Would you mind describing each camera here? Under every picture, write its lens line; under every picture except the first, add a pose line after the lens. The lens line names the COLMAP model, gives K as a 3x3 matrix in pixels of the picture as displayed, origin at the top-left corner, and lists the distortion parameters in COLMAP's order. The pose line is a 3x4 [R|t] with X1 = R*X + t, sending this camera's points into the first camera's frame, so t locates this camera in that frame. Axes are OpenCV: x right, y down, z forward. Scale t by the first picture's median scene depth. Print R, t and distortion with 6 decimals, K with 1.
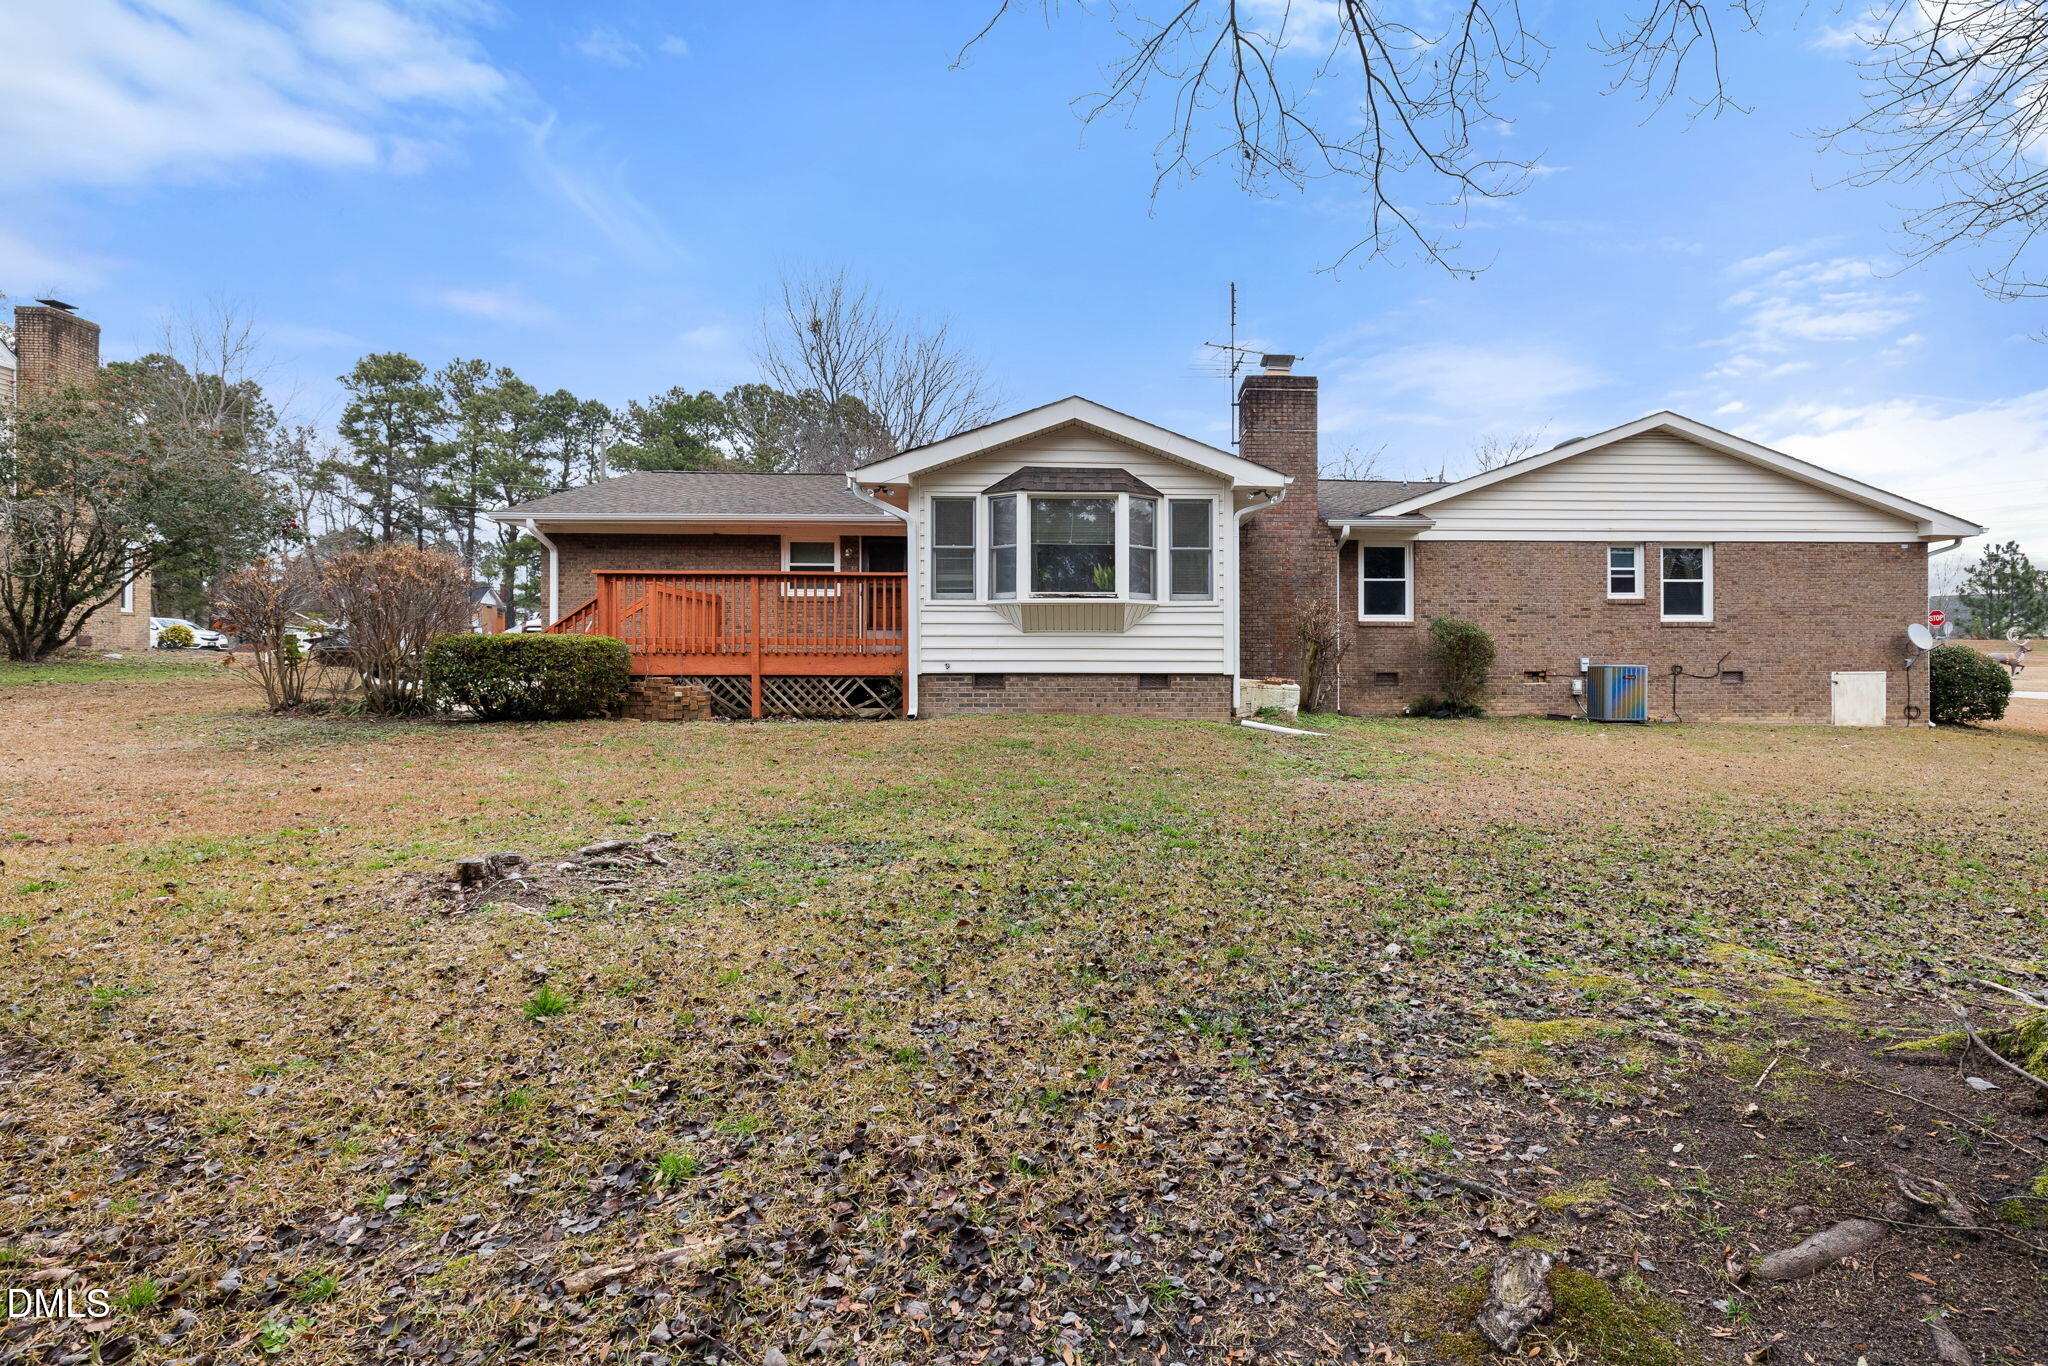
lens RADIAL K [[910.0, 0, 1079.2], [0, 910.0, 681.2], [0, 0, 1]] dist [-0.000614, -0.000226]
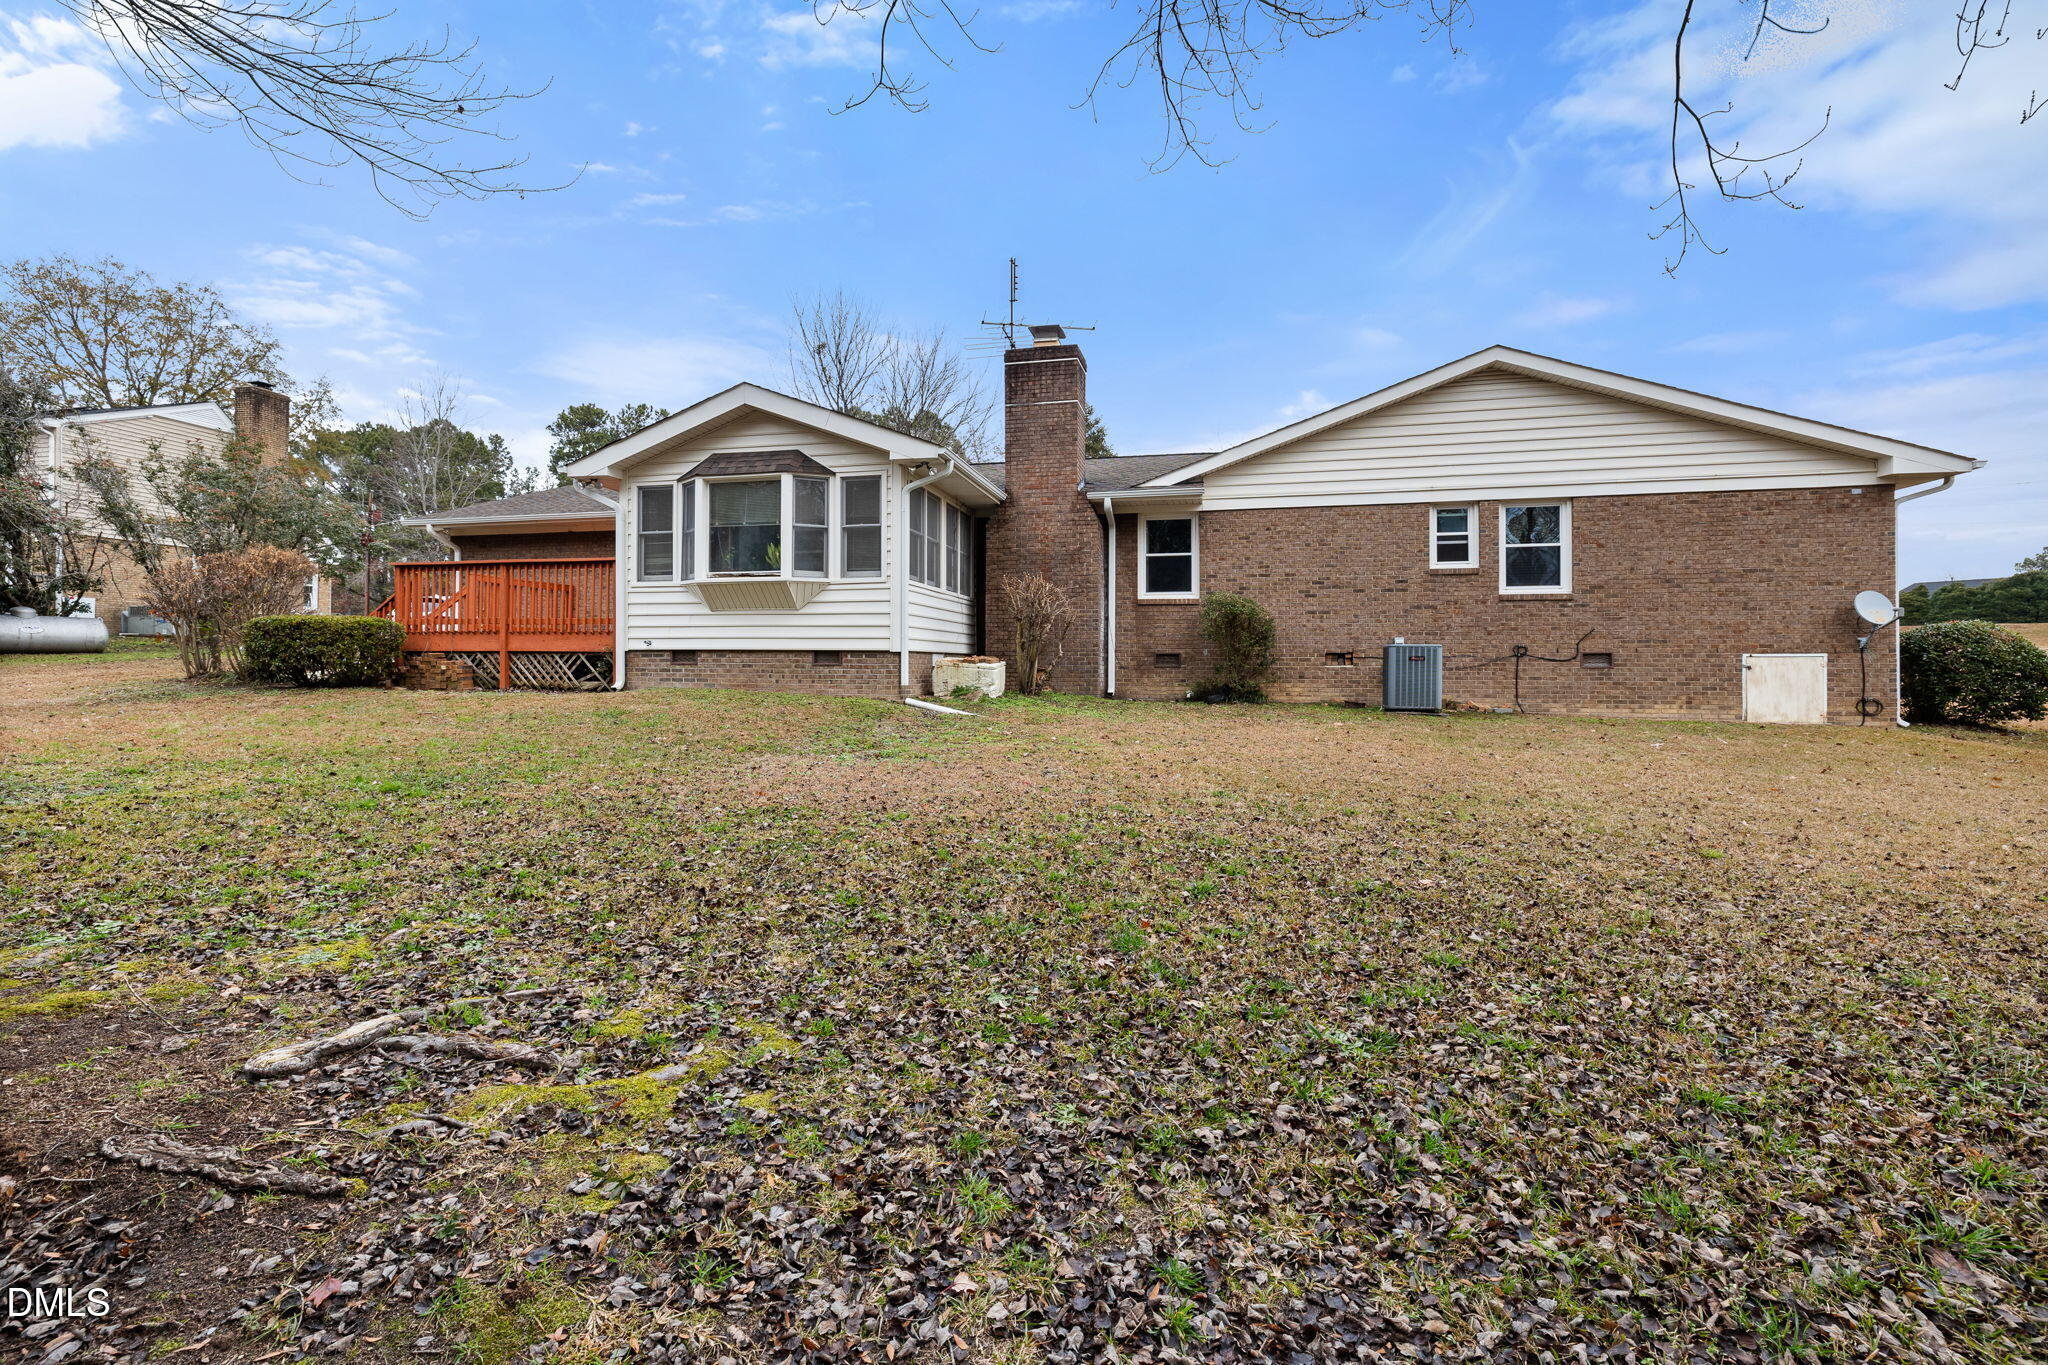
lens RADIAL K [[850.3, 0, 985.4], [0, 850.3, 674.6], [0, 0, 1]] dist [-0.002343, 0.000010]
pose [[0.962153, 0.008932, -0.272364, 0.414490], [-0.008427, 0.999960, 0.003023, 0.011496], [0.272380, -0.000614, 0.962190, 0.113026]]
